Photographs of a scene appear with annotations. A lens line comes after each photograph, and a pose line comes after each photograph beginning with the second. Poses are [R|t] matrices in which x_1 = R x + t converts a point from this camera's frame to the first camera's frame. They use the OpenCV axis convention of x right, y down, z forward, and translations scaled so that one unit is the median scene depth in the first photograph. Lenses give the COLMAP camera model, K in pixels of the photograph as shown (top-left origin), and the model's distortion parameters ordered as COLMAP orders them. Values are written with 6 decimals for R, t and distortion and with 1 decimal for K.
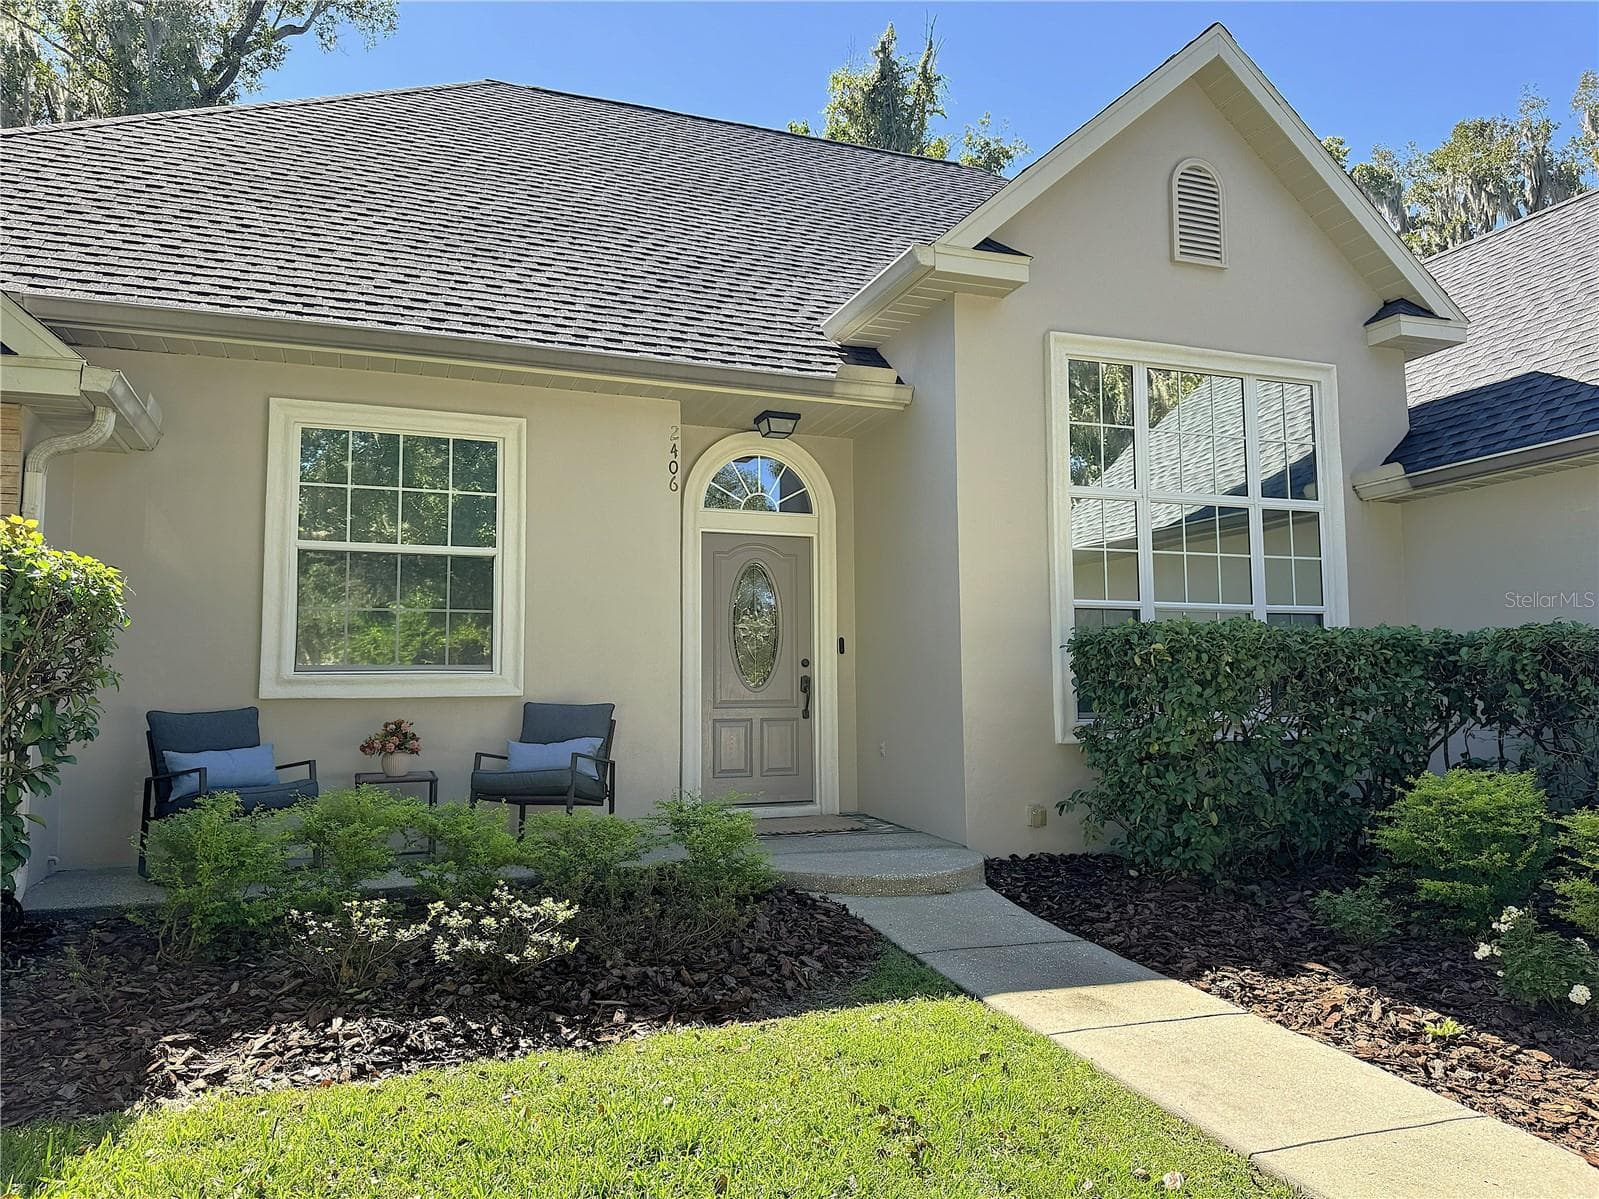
lens RADIAL K [[1136.2, 0, 789.7], [0, 1136.2, 593.8], [0, 0, 1]] dist [0.082431, -0.101809]
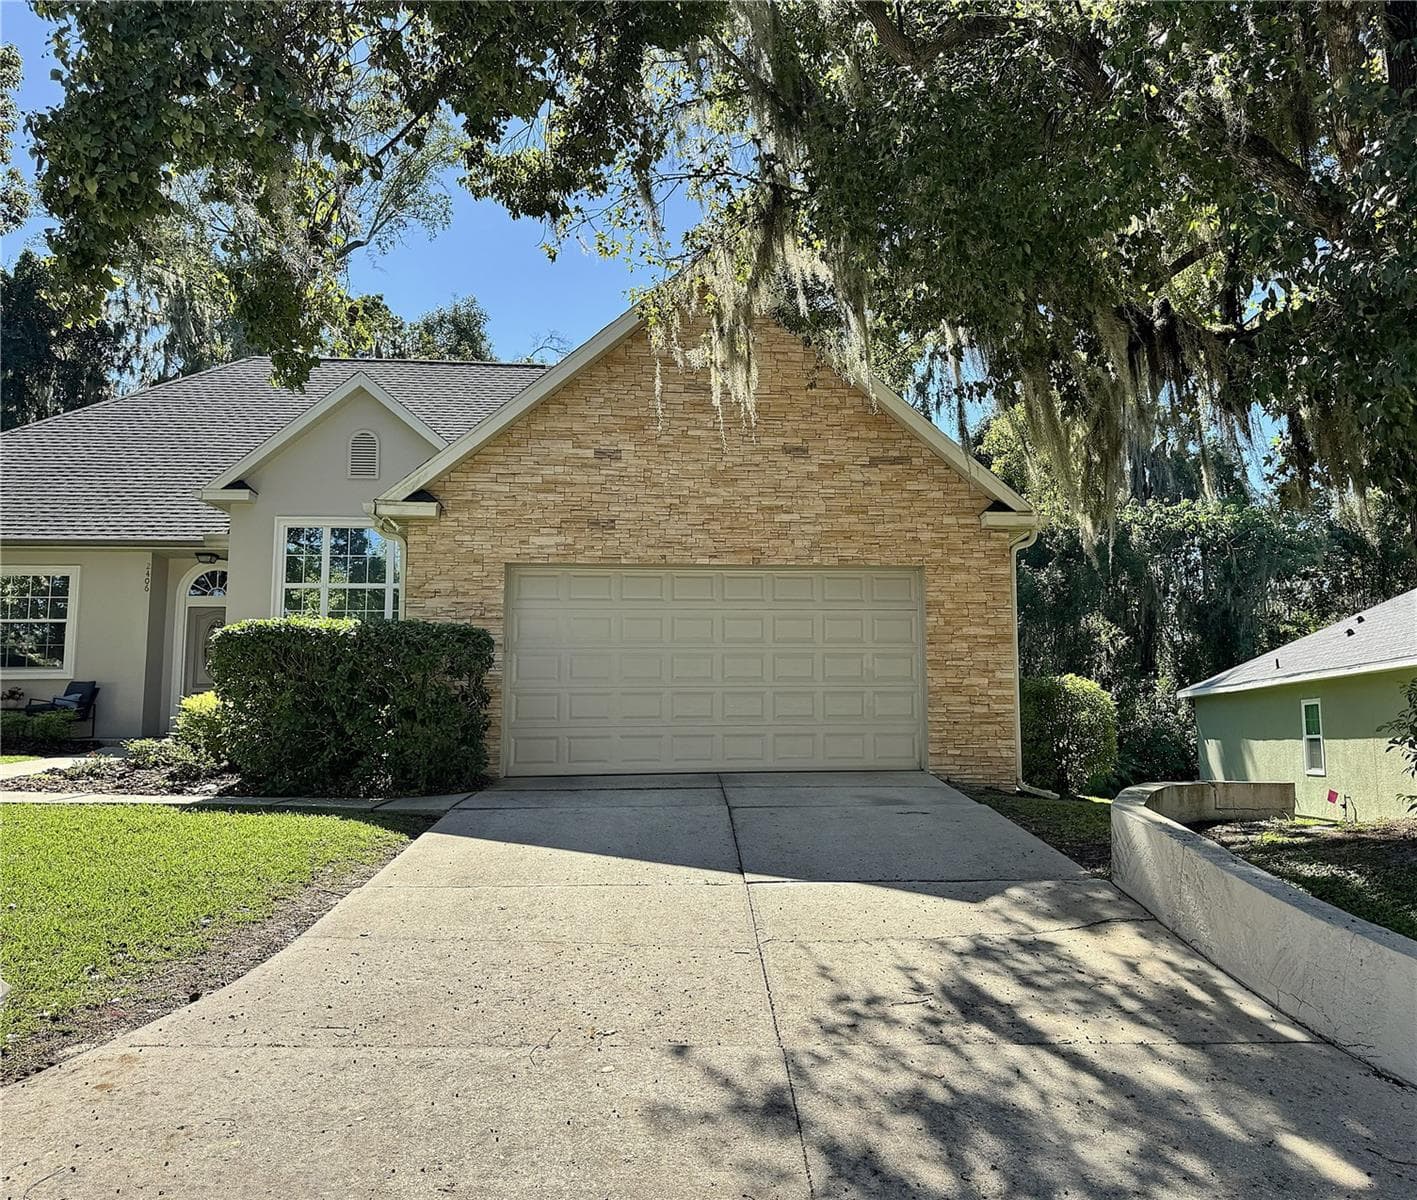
lens RADIAL K [[1165.0, 0, 819.8], [0, 1165.0, 609.3], [0, 0, 1]] dist [0.133574, -0.196972]
pose [[0.965389, -0.033818, -0.258612, 1.845016], [0.028489, 0.999298, -0.024329, 0.044969], [0.259253, 0.016119, 0.965675, -0.986178]]
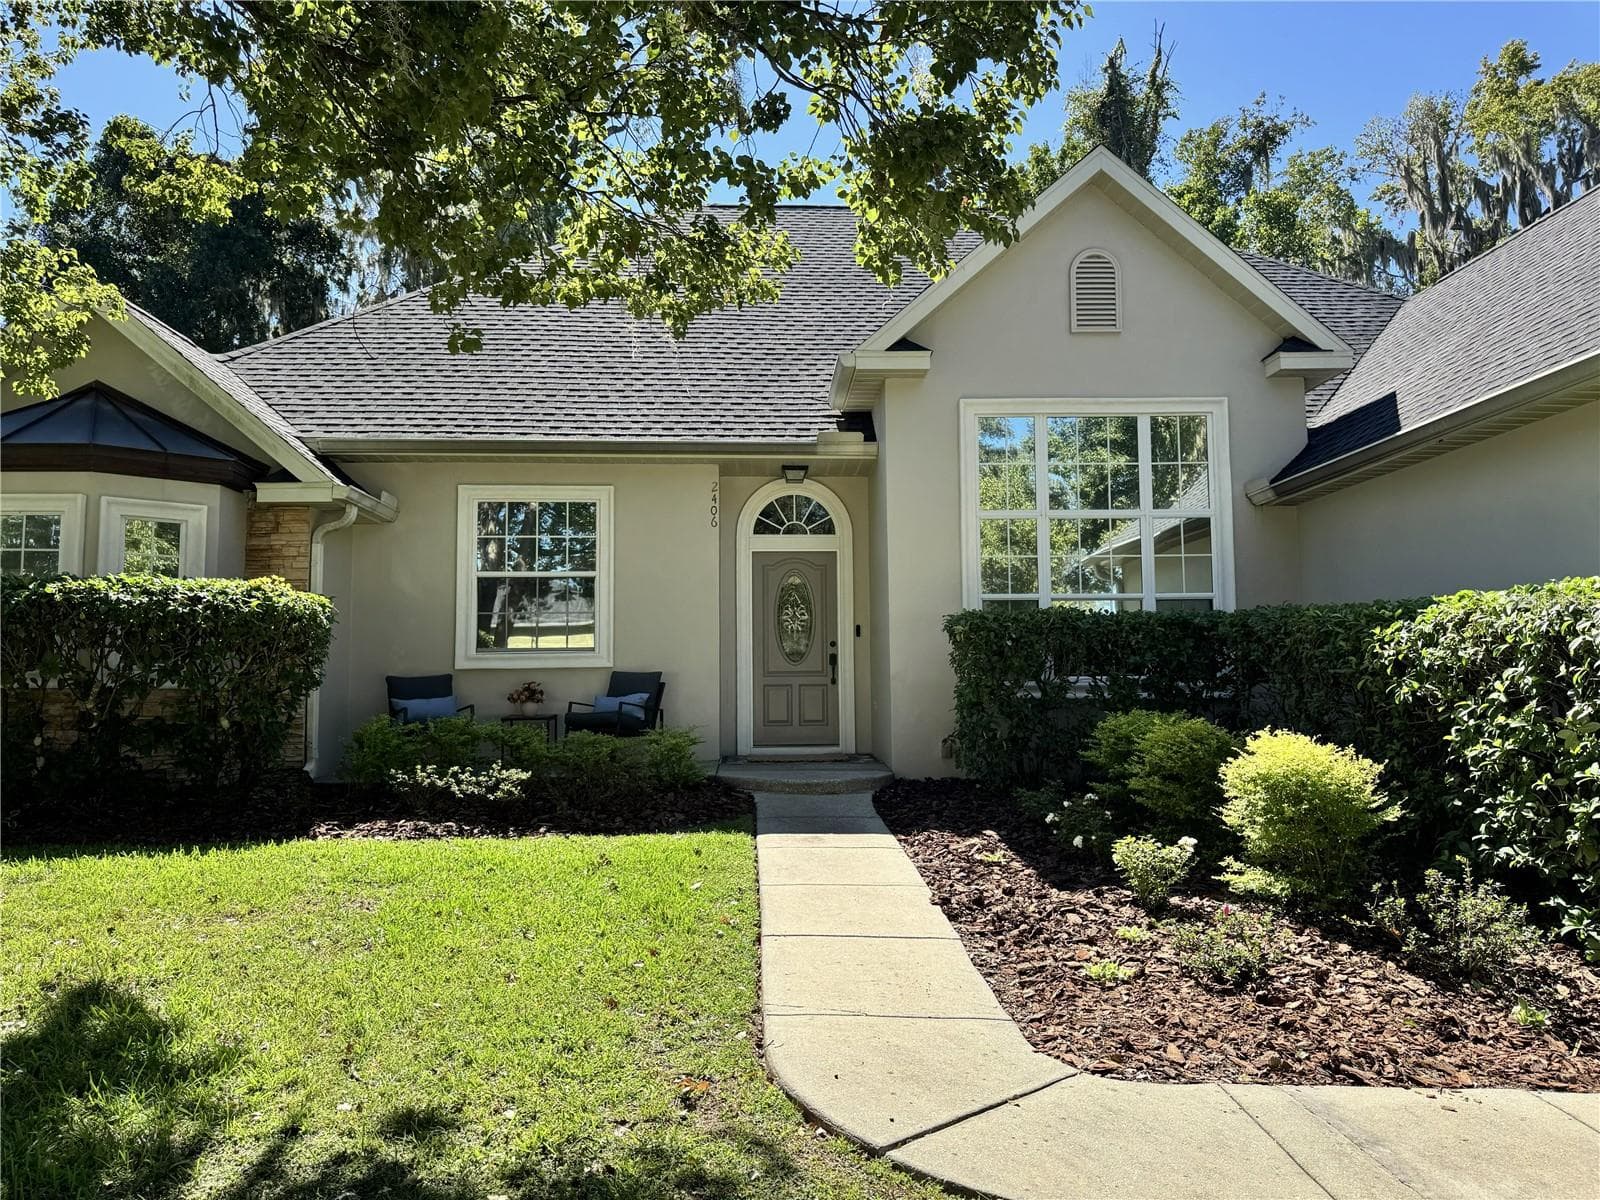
lens RADIAL K [[1127.0, 0, 806.6], [0, 1127.0, 603.7], [0, 0, 1]] dist [0.071084, -0.073398]
pose [[0.950019, -0.024238, -0.311251, 0.451580], [0.030367, 0.999428, 0.014860, -0.009475], [0.310713, -0.023569, 0.950212, -0.332703]]
